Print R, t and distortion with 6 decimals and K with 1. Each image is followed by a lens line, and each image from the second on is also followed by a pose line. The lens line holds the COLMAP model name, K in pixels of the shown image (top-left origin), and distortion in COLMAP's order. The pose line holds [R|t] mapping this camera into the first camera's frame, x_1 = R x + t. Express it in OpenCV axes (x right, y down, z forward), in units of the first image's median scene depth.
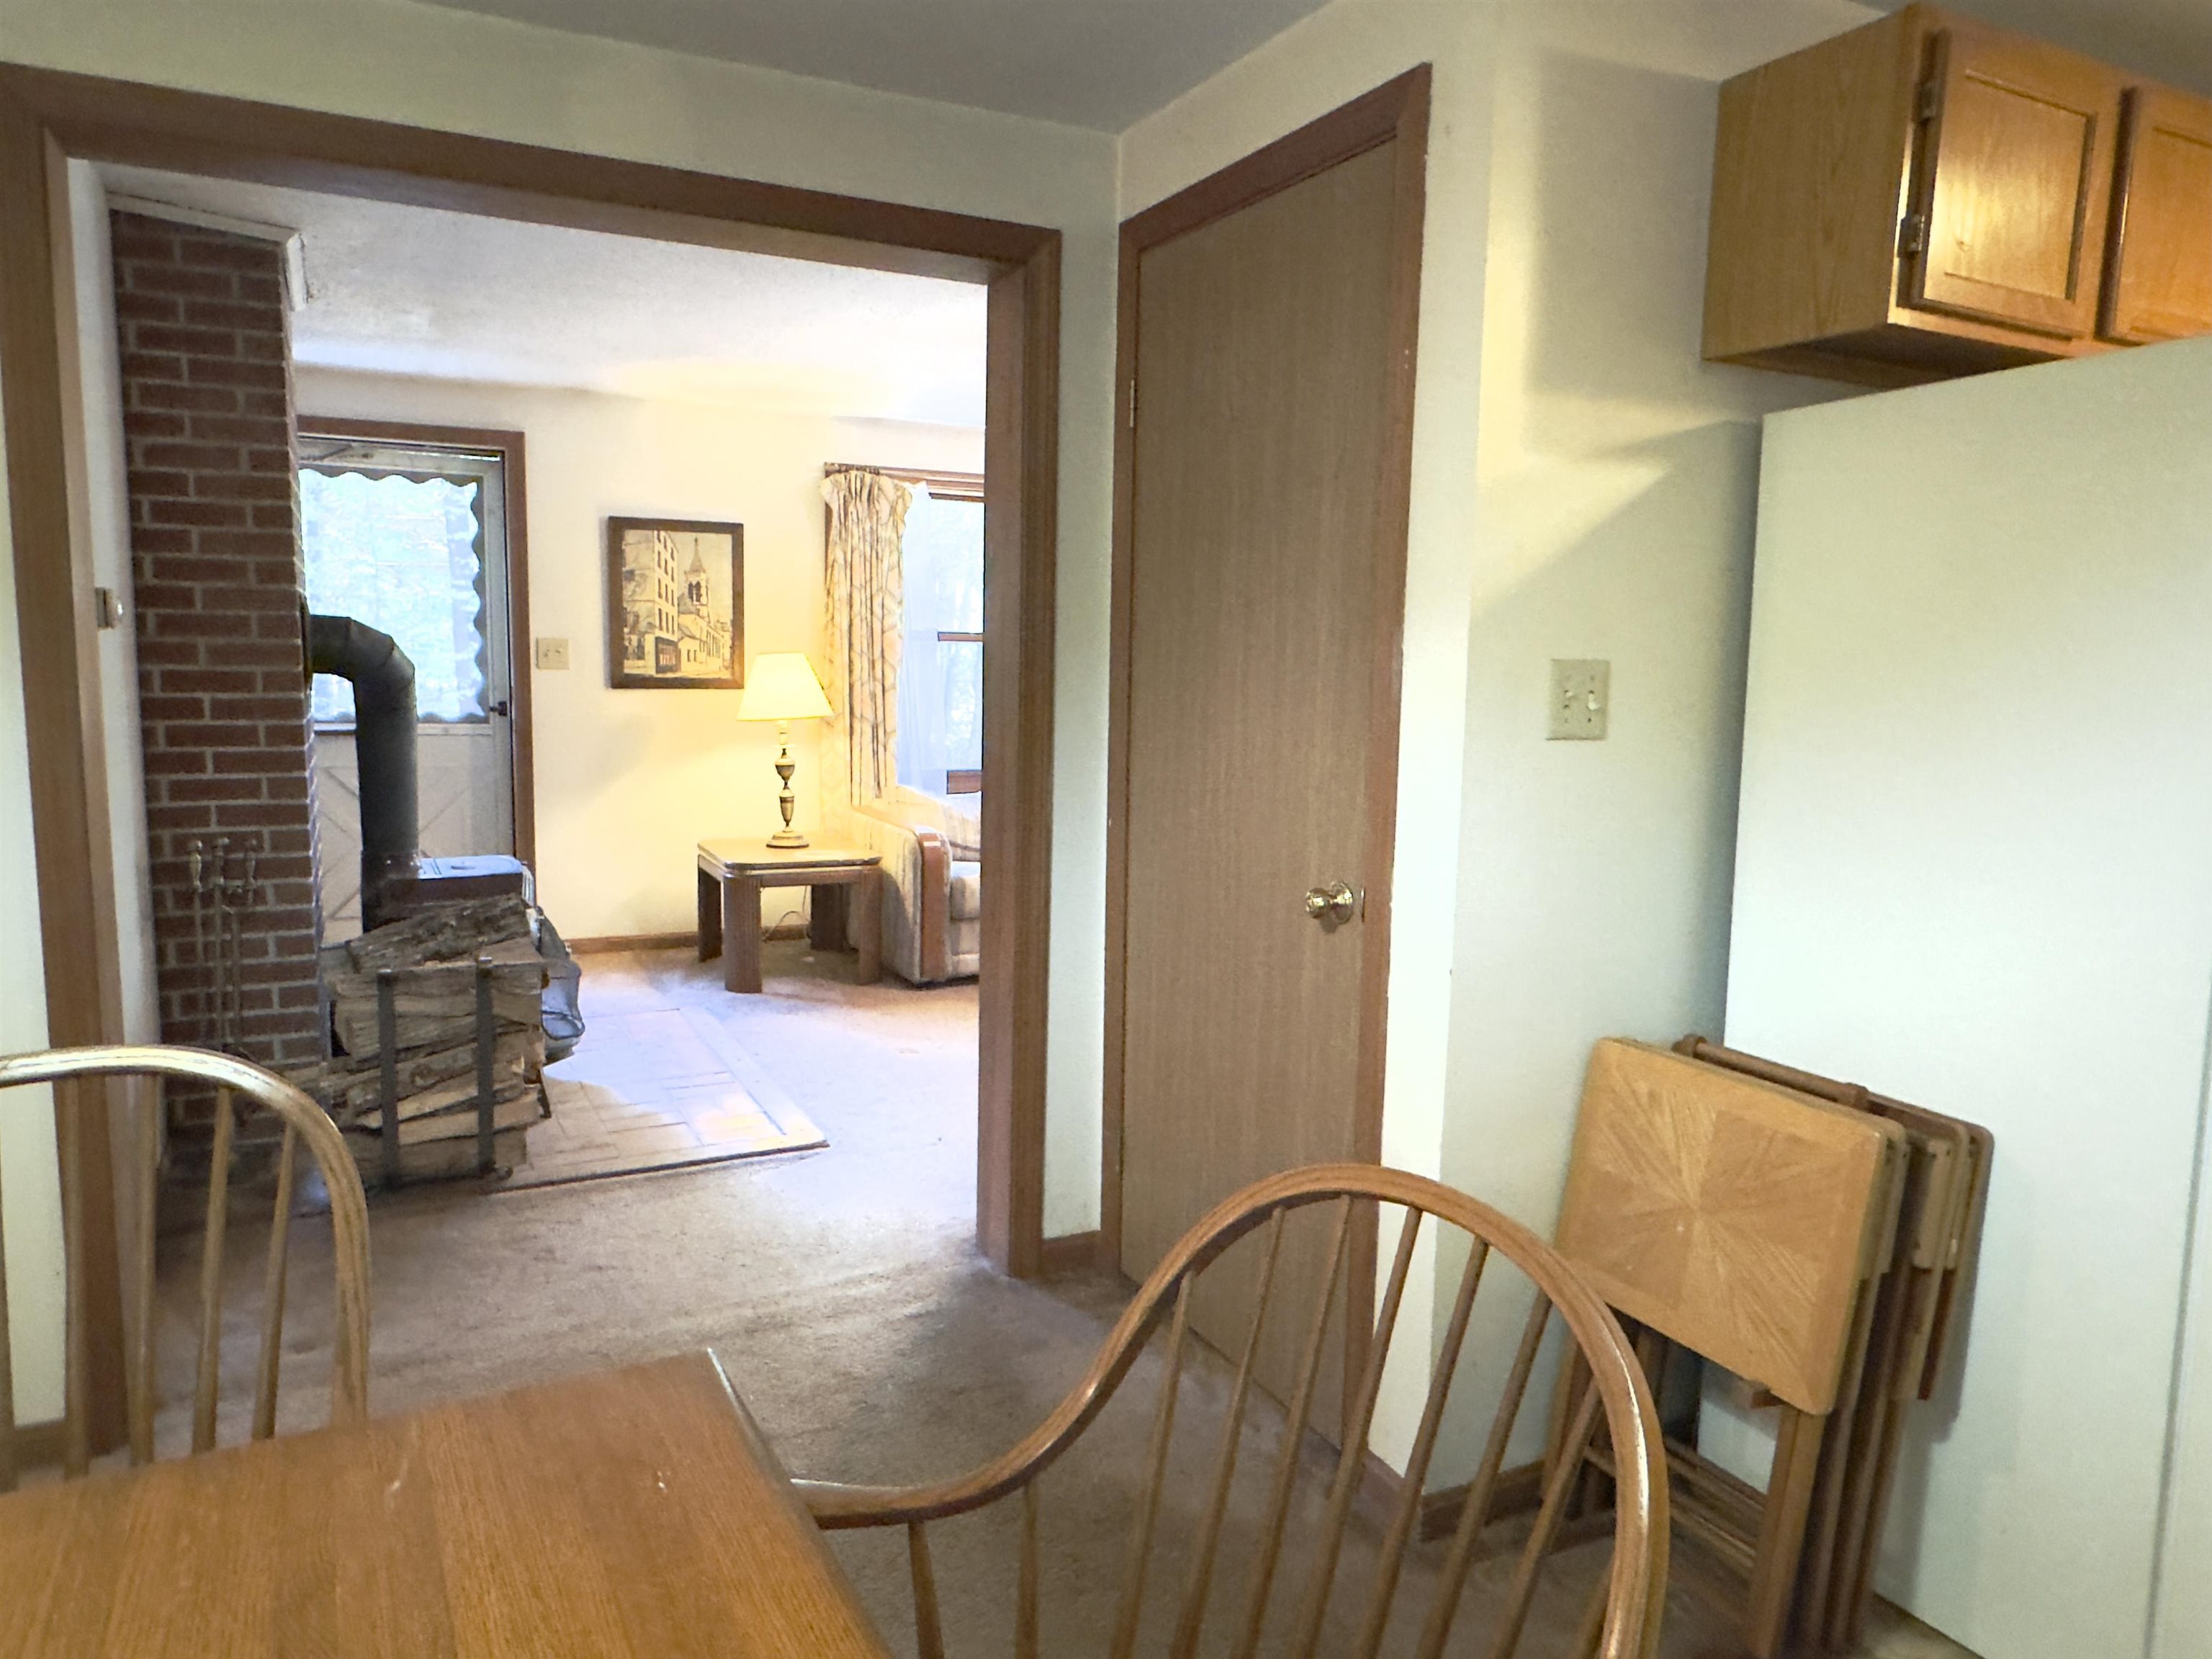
lens RADIAL K [[1461.4, 0, 1108.5], [0, 1461.4, 843.7], [0, 0, 1]] dist [-0.004854, -0.005137]
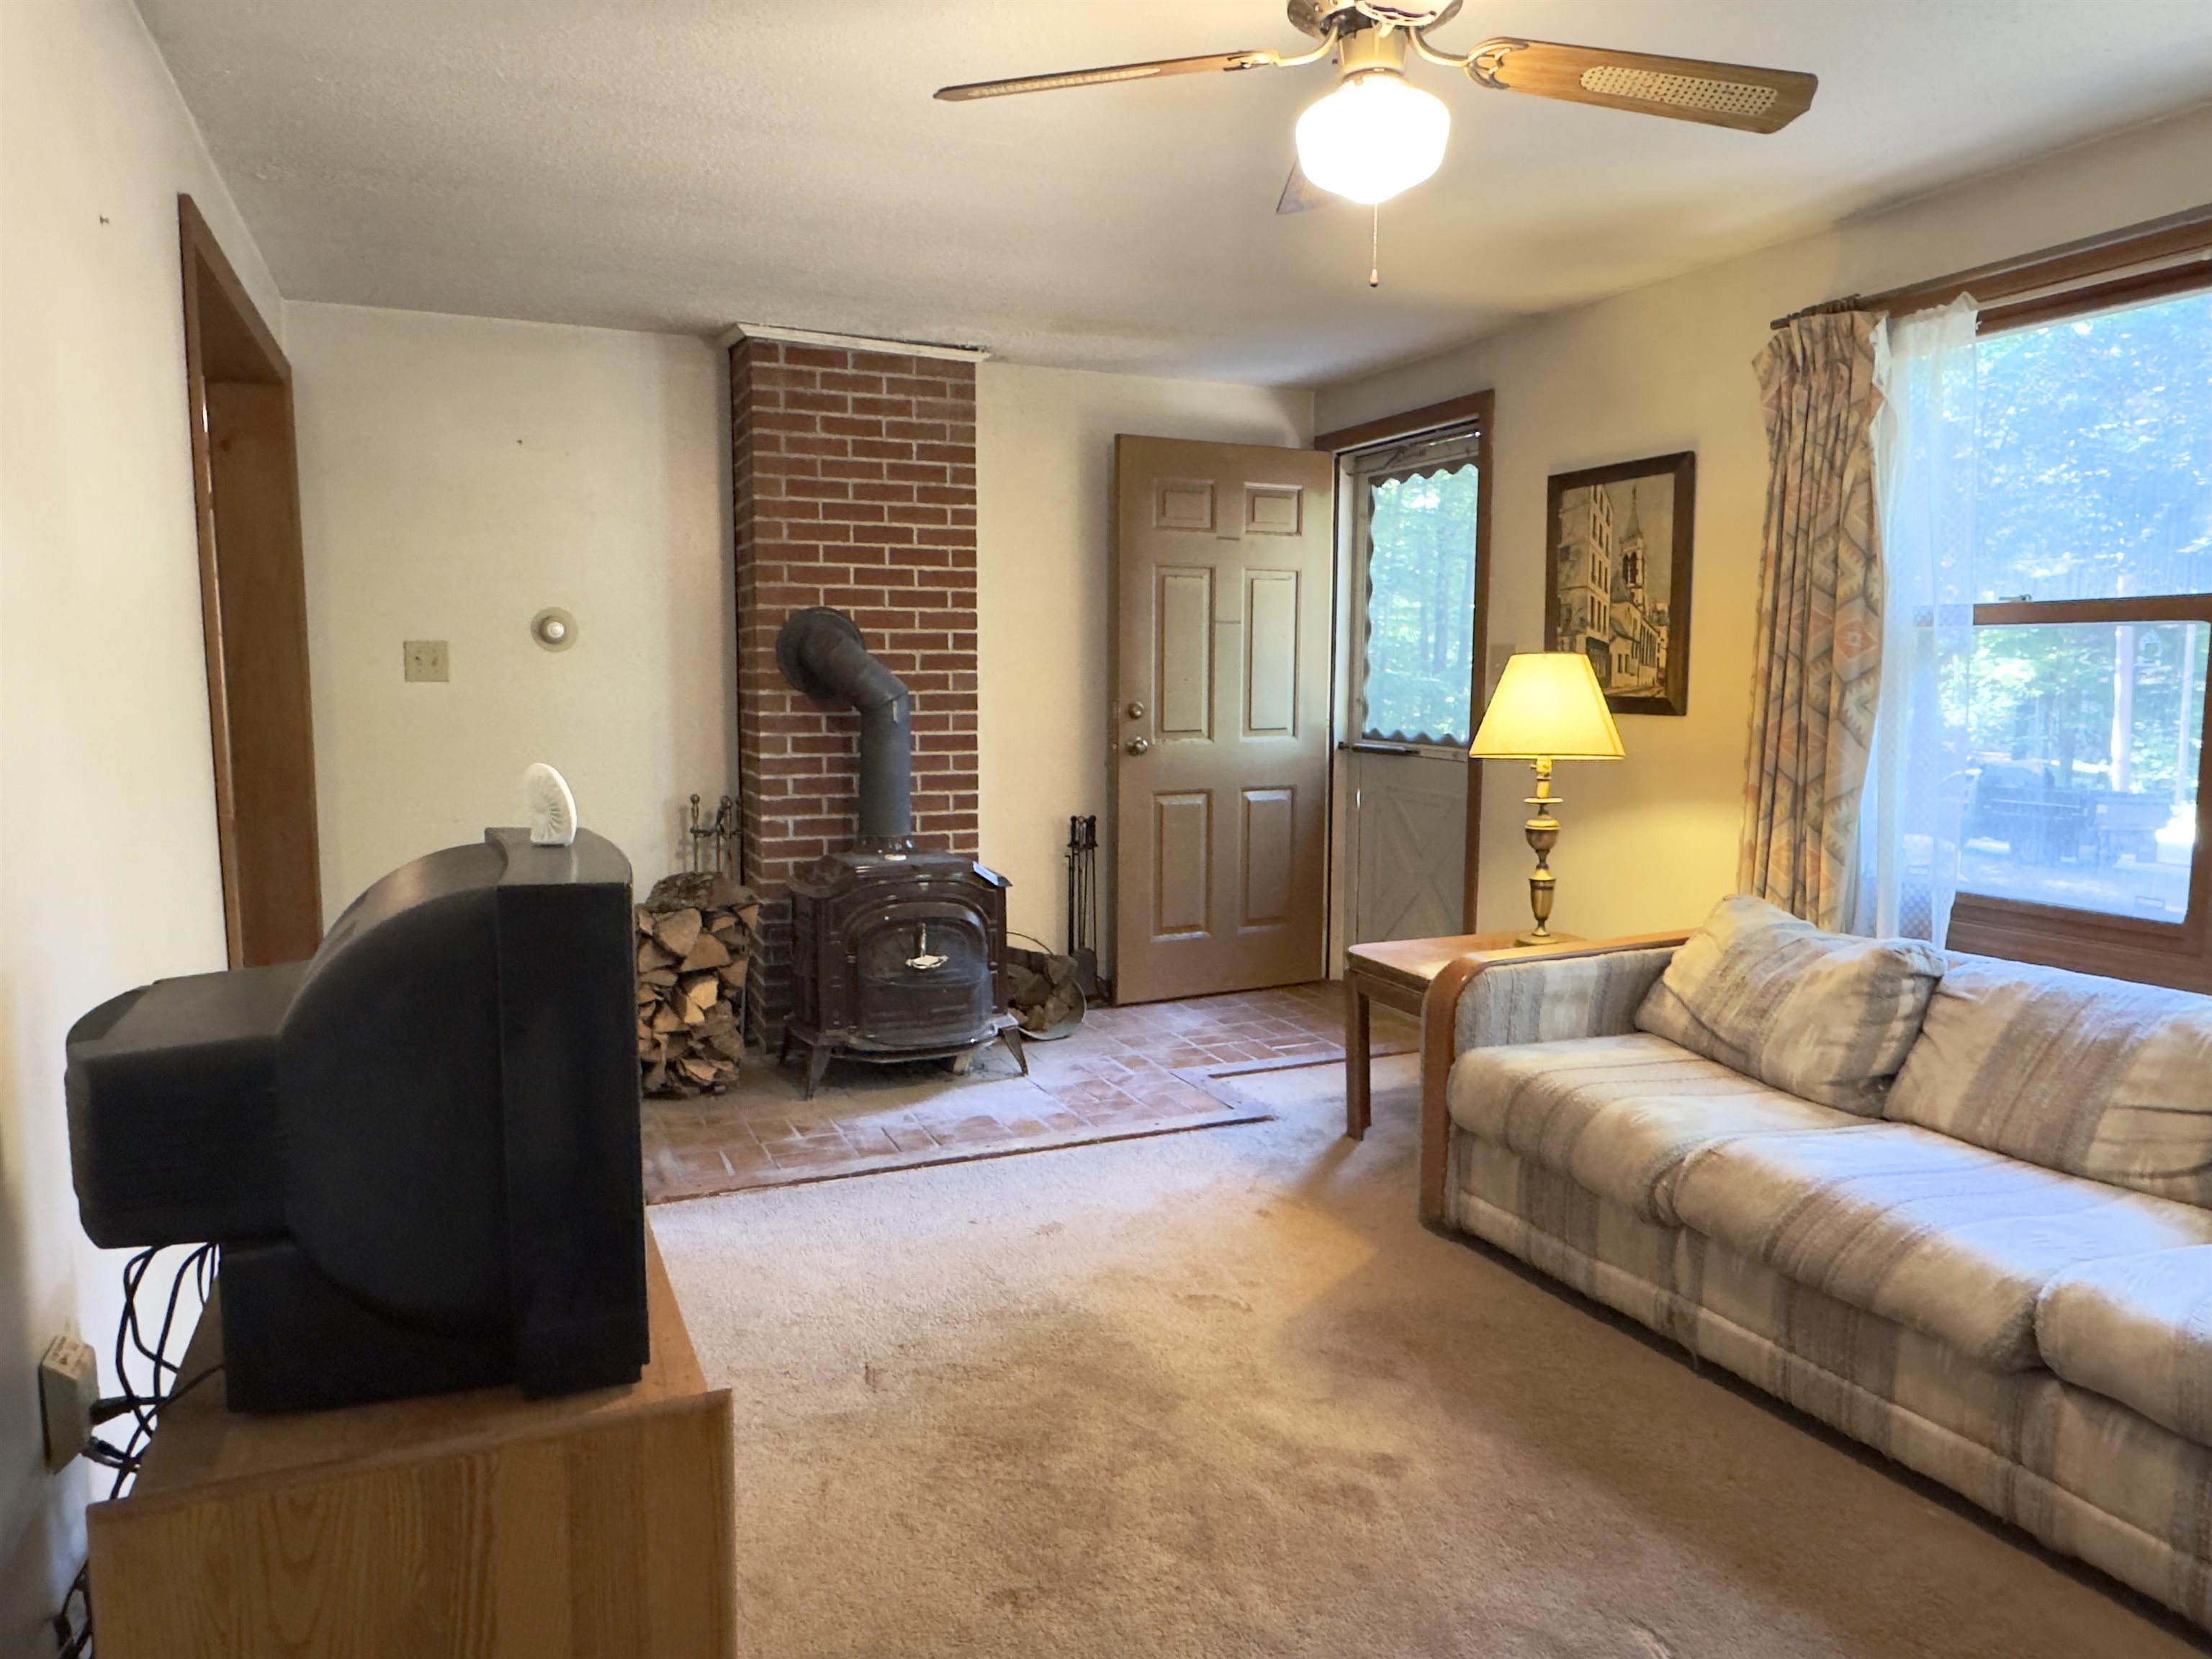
lens RADIAL K [[1461.4, 0, 1108.5], [0, 1461.4, 843.7], [0, 0, 1]] dist [-0.004854, -0.005137]
pose [[-0.049429, 0.099910, -0.993768, 0.414886], [-0.129397, 0.985958, 0.105561, -0.089460], [0.990360, 0.133809, -0.035807, 0.821310]]
